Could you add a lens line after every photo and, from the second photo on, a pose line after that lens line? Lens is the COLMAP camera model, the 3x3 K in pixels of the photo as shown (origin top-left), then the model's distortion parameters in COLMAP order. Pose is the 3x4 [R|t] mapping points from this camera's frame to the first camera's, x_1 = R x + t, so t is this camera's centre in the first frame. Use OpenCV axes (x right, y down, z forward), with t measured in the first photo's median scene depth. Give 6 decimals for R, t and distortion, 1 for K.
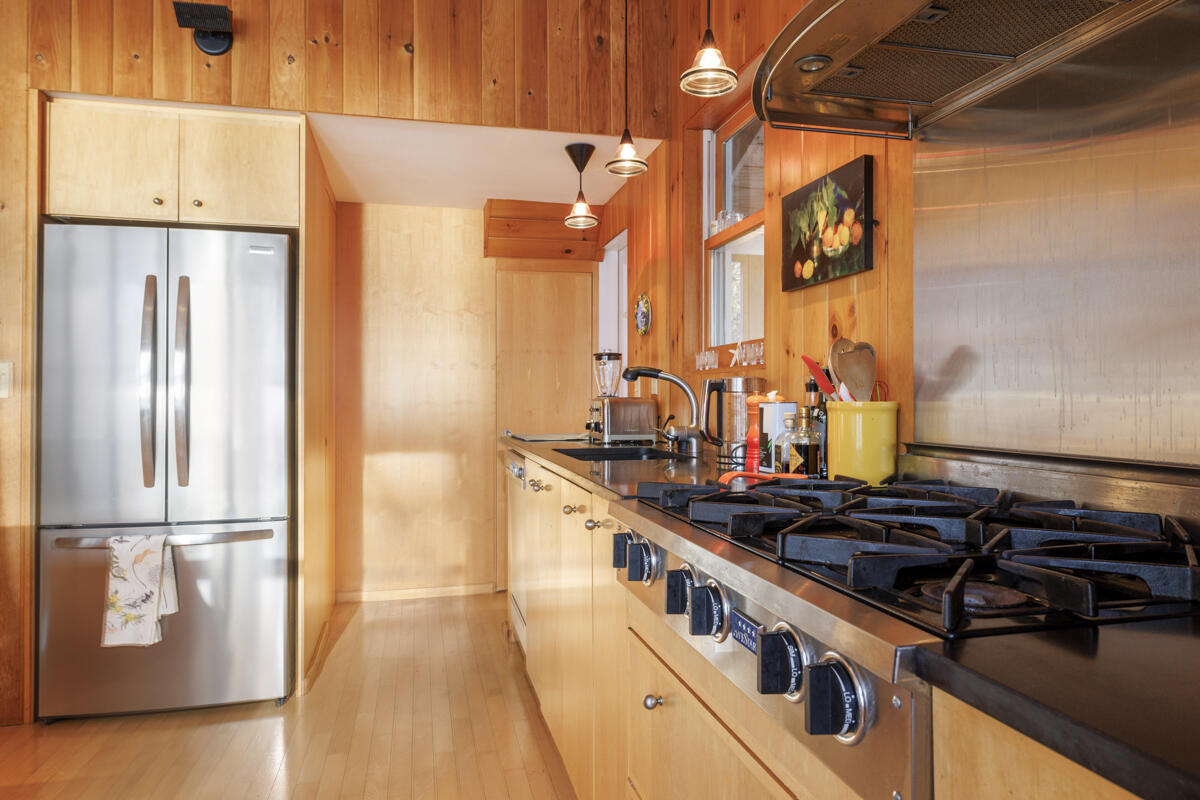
lens RADIAL K [[772.7, 0, 601.1], [0, 772.7, 396.6], [0, 0, 1]] dist [0.003336, 0.002424]
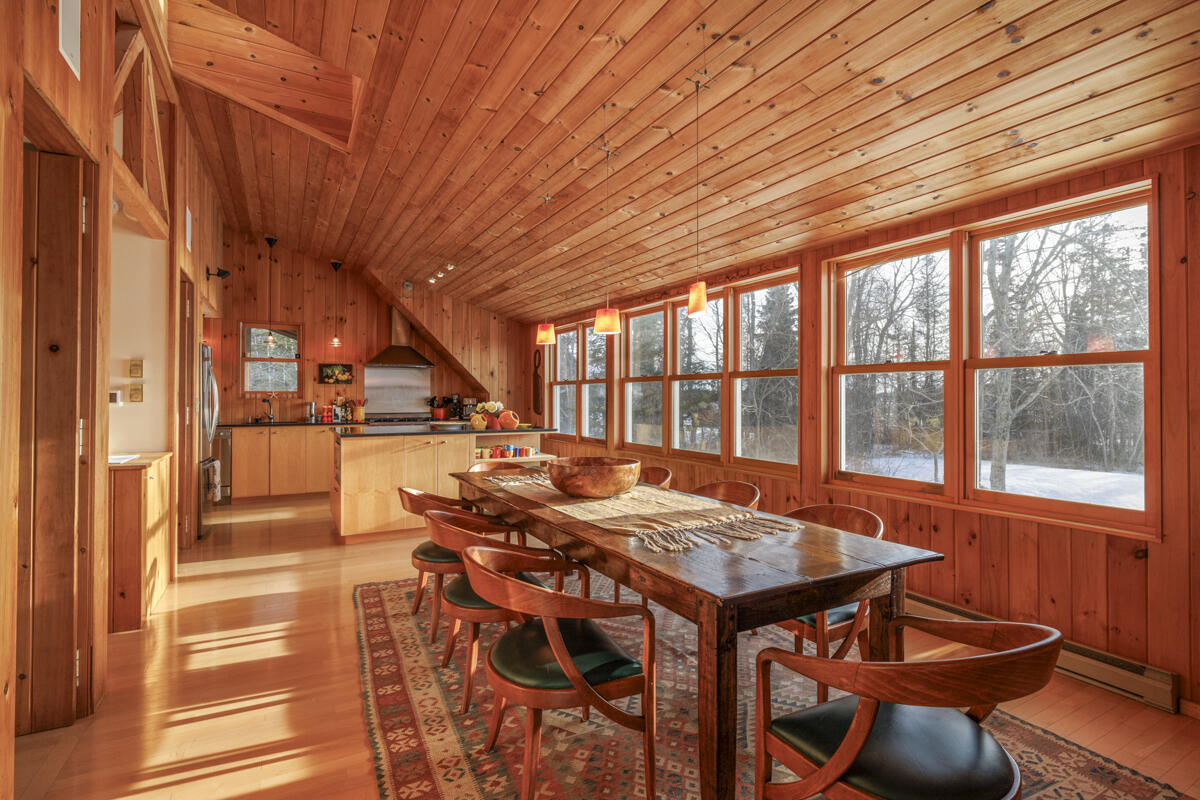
lens RADIAL K [[584.3, 0, 591.1], [0, 584.3, 396.7], [0, 0, 1]] dist [0.006078, 0.000852]
pose [[-0.233345, 0.005386, 0.972379, -3.985378], [-0.004529, 0.999968, -0.006625, -0.045938], [-0.972384, -0.005950, -0.233313, 0.256227]]
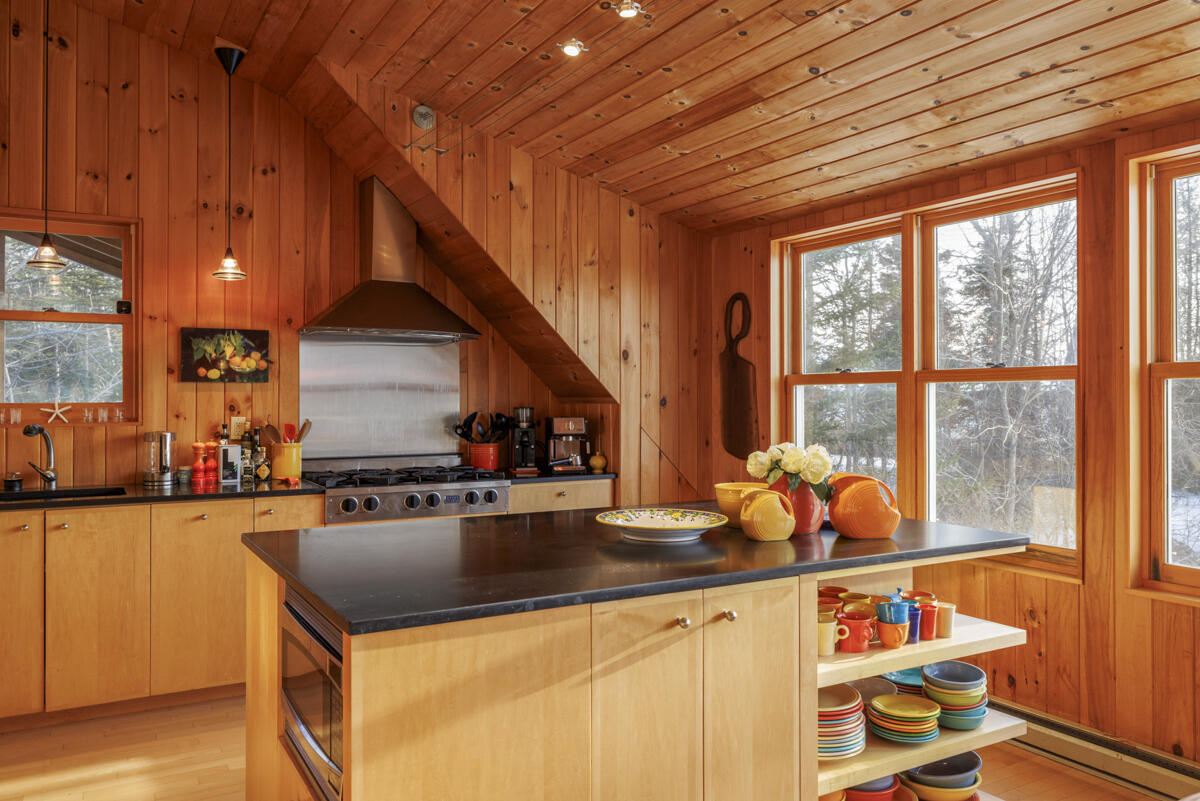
lens RADIAL K [[916.1, 0, 601.9], [0, 916.1, 399.0], [0, 0, 1]] dist [-0.005018, 0.006034]
pose [[-0.259966, 0.002621, 0.965614, -2.217399], [-0.002068, 0.999993, -0.003271, -0.102372], [-0.965616, -0.002847, -0.259959, 0.698112]]
